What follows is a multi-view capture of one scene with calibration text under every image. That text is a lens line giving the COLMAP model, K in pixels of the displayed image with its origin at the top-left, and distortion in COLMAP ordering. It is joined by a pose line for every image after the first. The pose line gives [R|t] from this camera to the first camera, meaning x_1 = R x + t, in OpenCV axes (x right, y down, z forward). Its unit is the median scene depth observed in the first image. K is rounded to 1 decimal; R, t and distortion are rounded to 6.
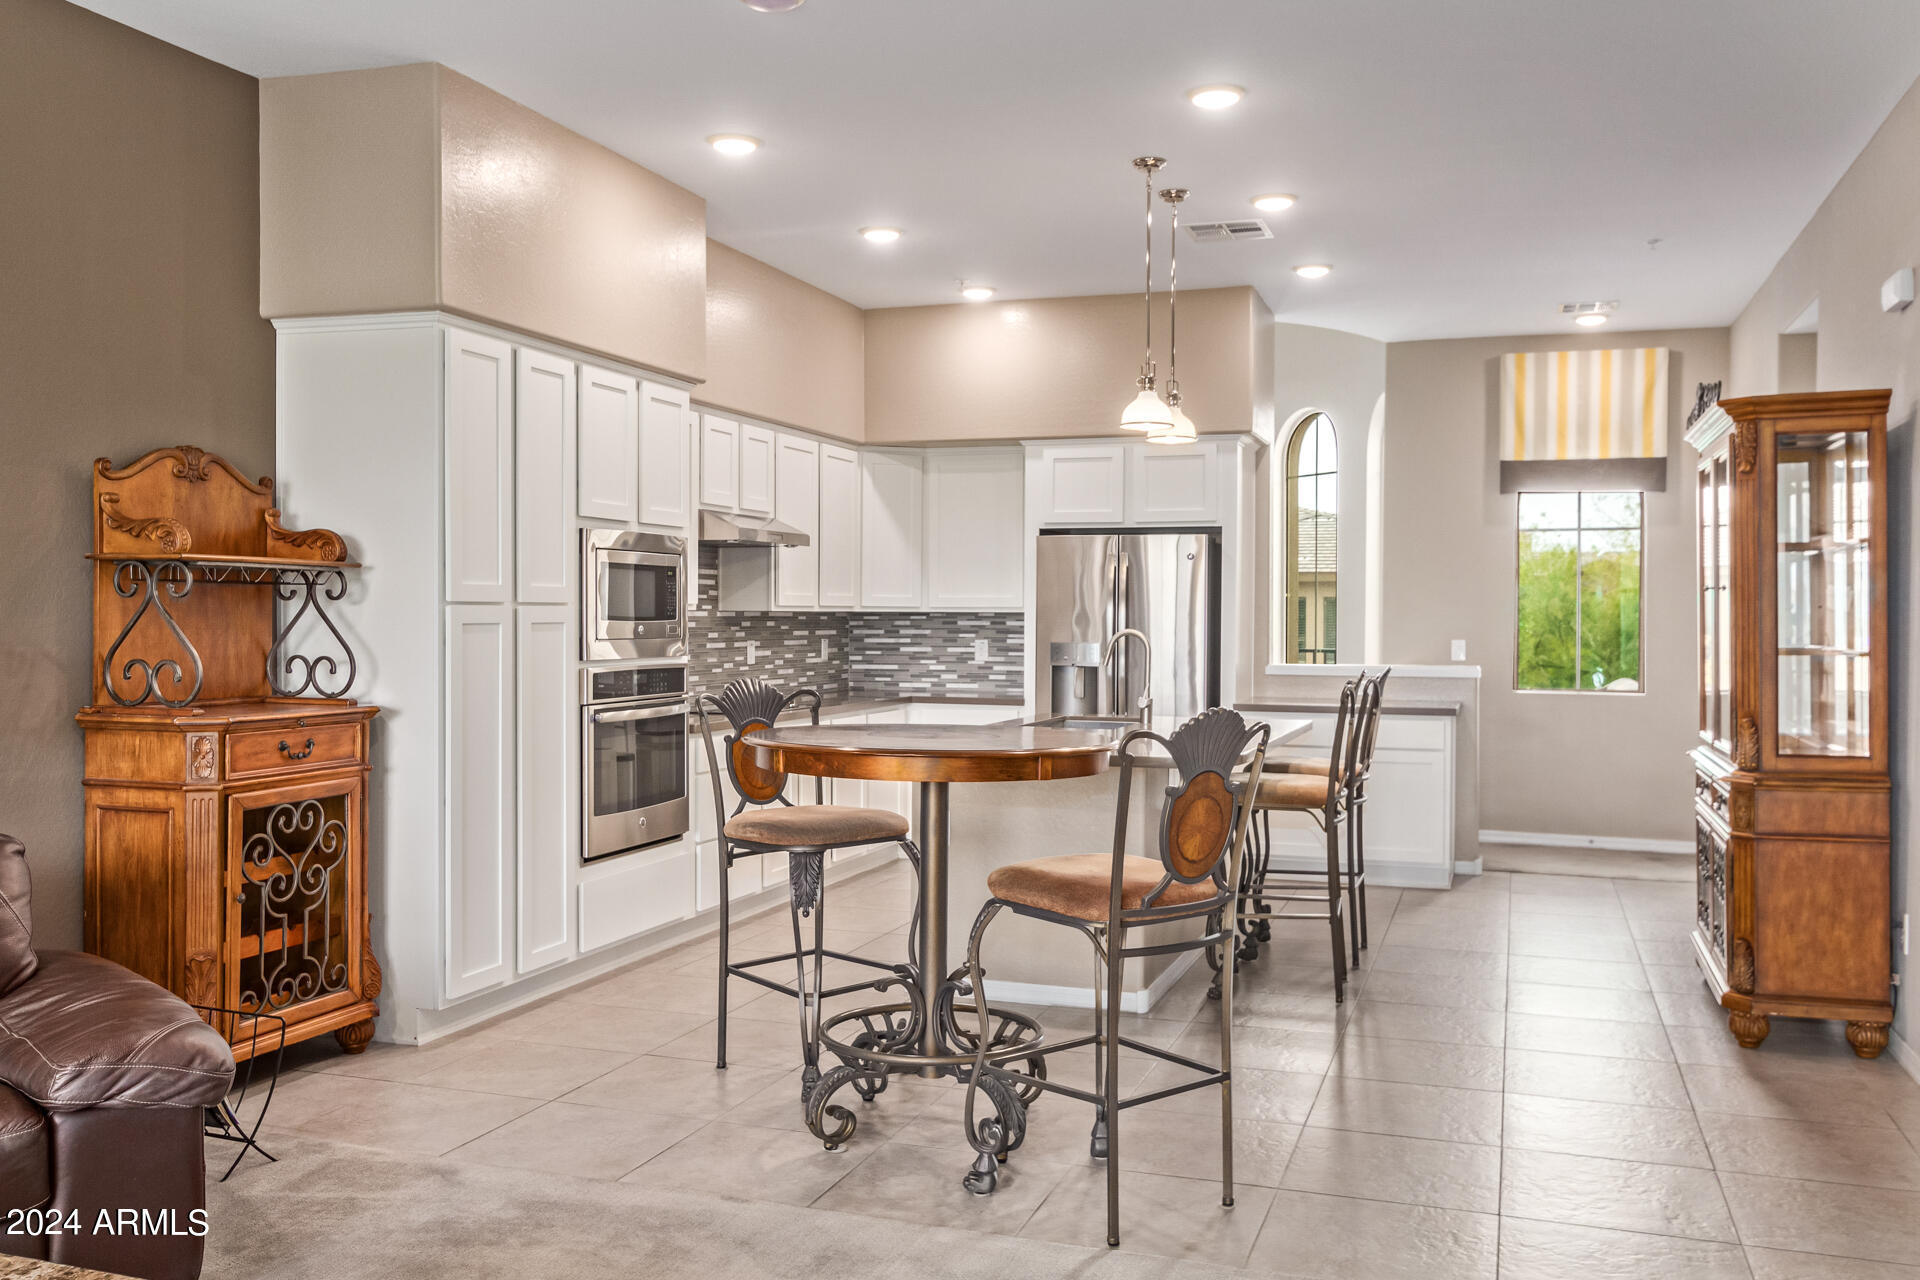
lens RADIAL K [[1593.8, 0, 960.0], [0, 1593.8, 640.0], [0, 0, 1]] dist [-0.006205, 0.003333]
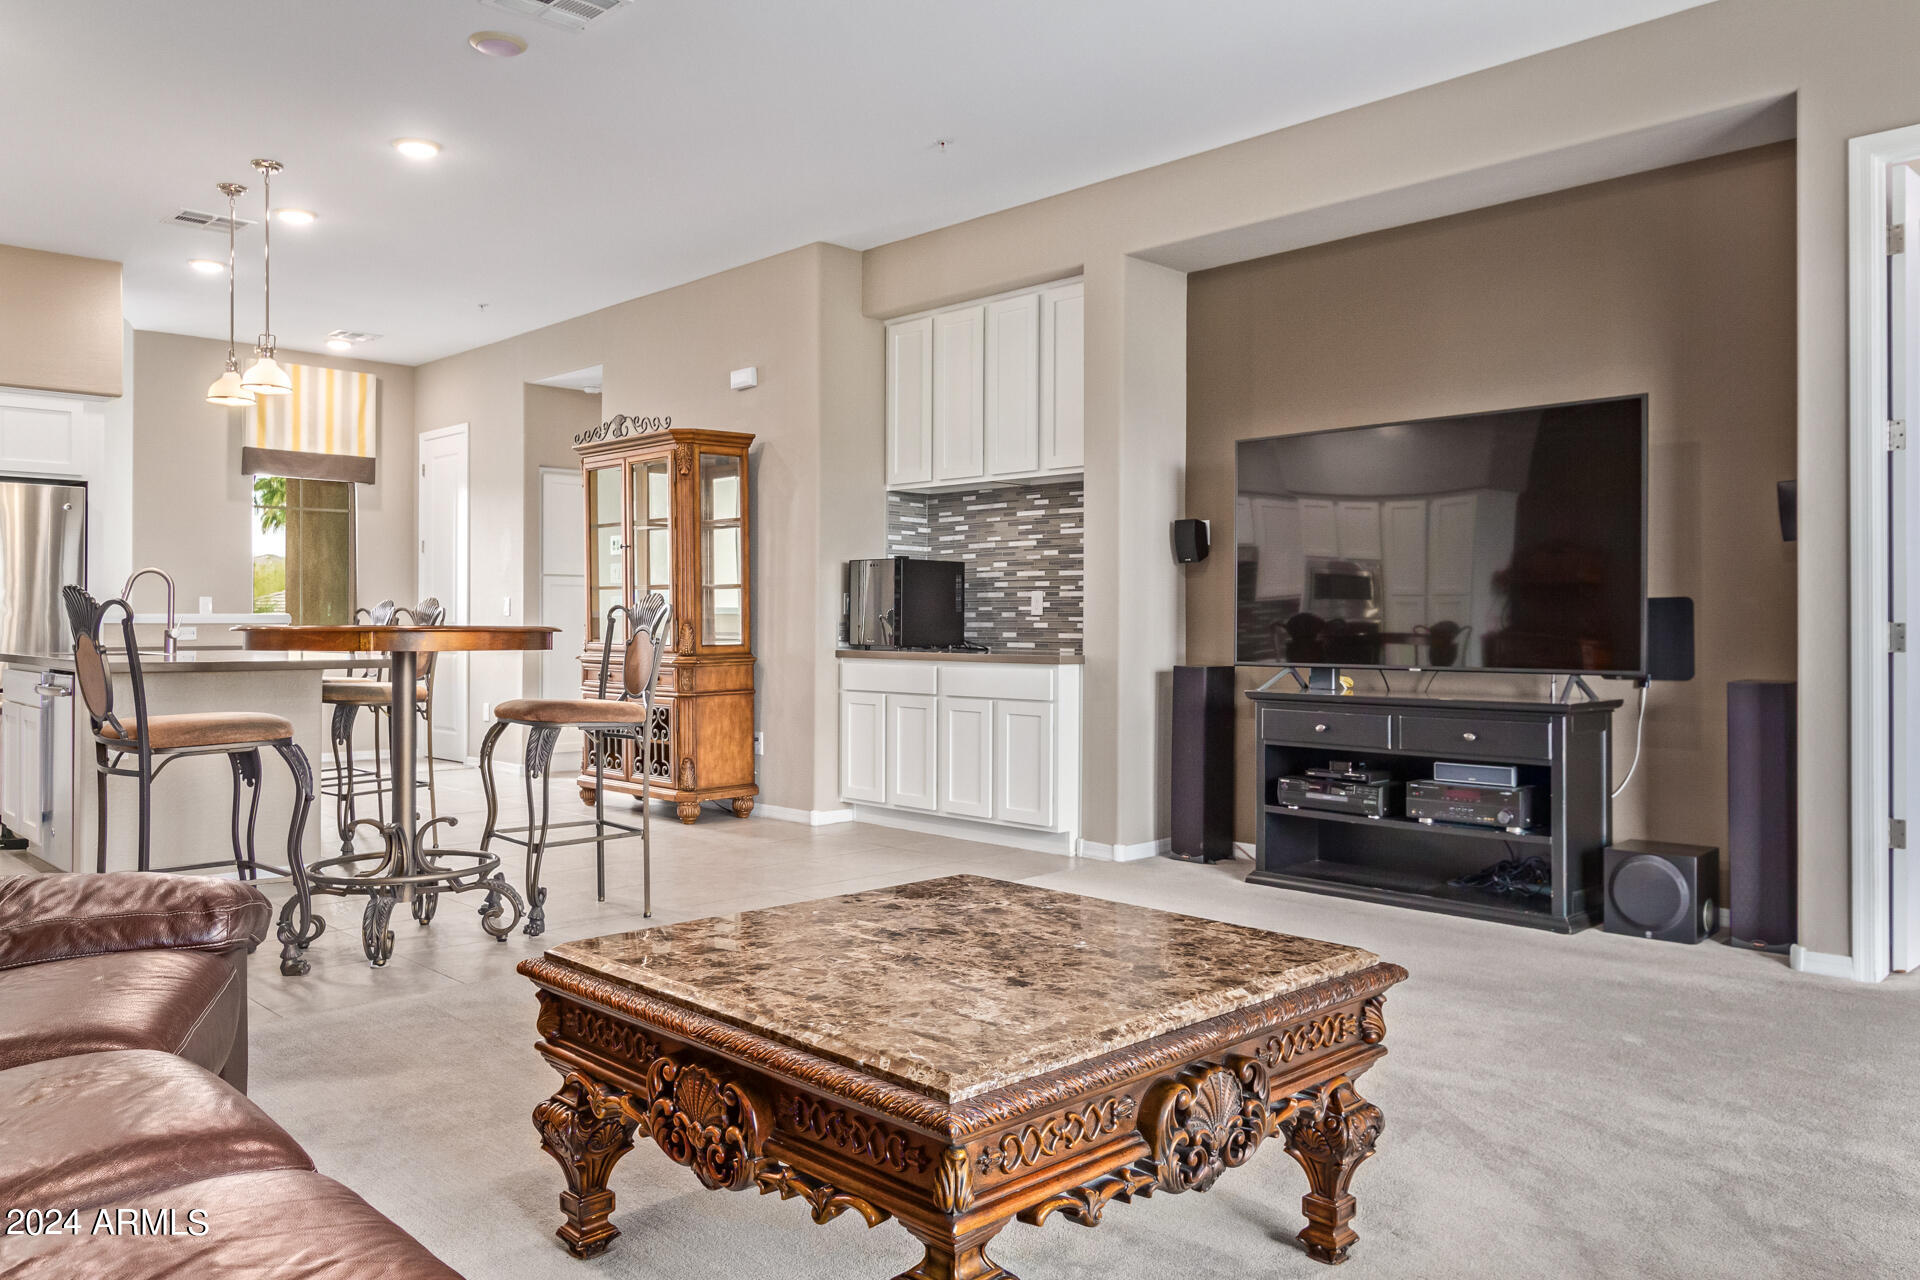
lens RADIAL K [[1377.3, 0, 997.1], [0, 1377.3, 614.1], [0, 0, 1]] dist [-0.002546, -0.000445]
pose [[0.427461, 0.001844, 0.904032, -0.642713], [0.015228, 0.999841, -0.009240, 0.056509], [-0.903905, 0.017717, 0.427365, 0.101862]]
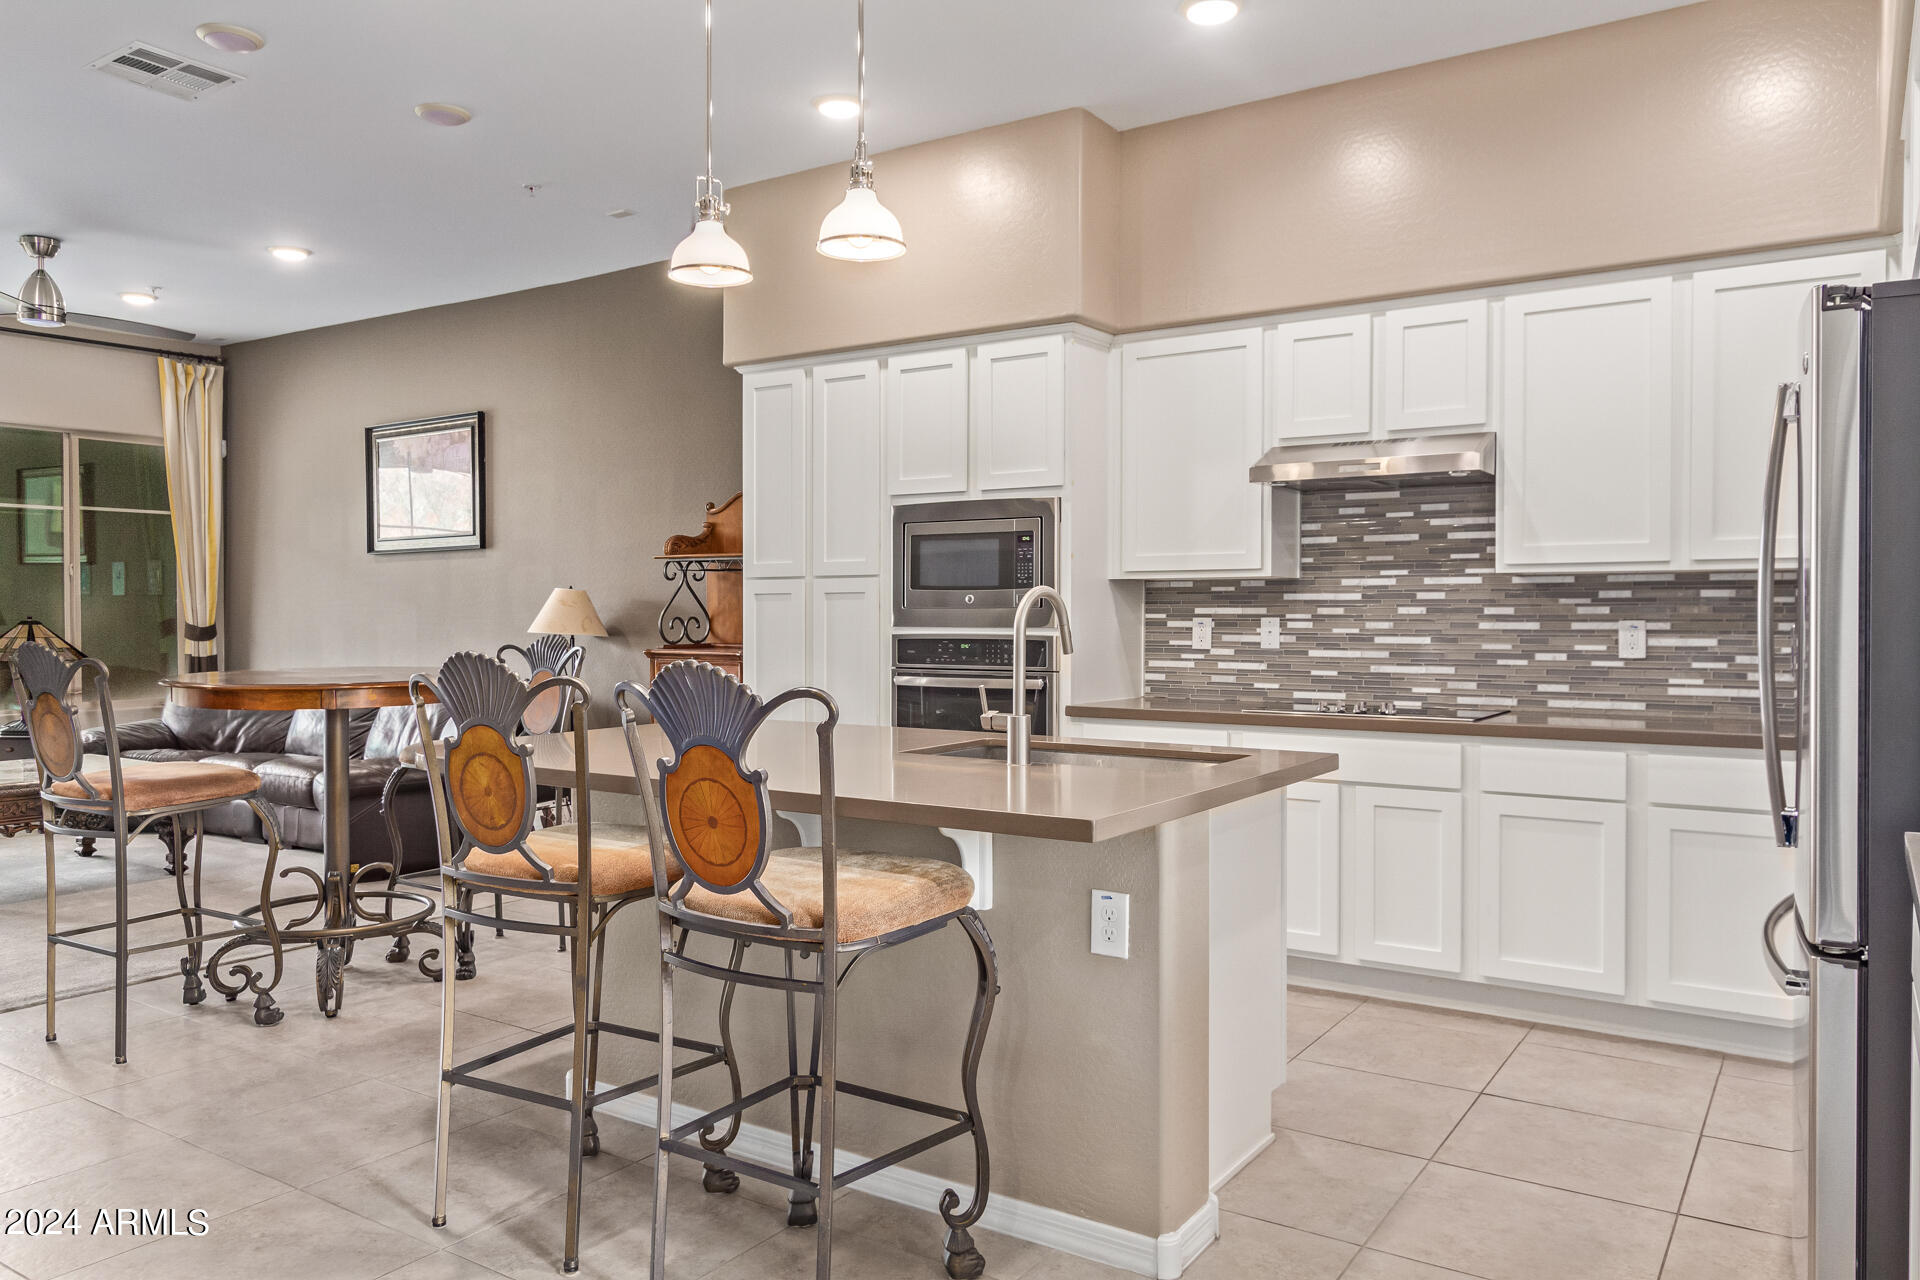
lens RADIAL K [[1355.3, 0, 1000.8], [0, 1355.3, 637.7], [0, 0, 1]] dist [-0.003250, -0.000206]
pose [[-0.239326, 0.011545, -0.970871, 0.731105], [-0.015679, 0.999753, 0.015754, 0.004385], [0.970813, 0.018993, -0.239086, 1.453852]]
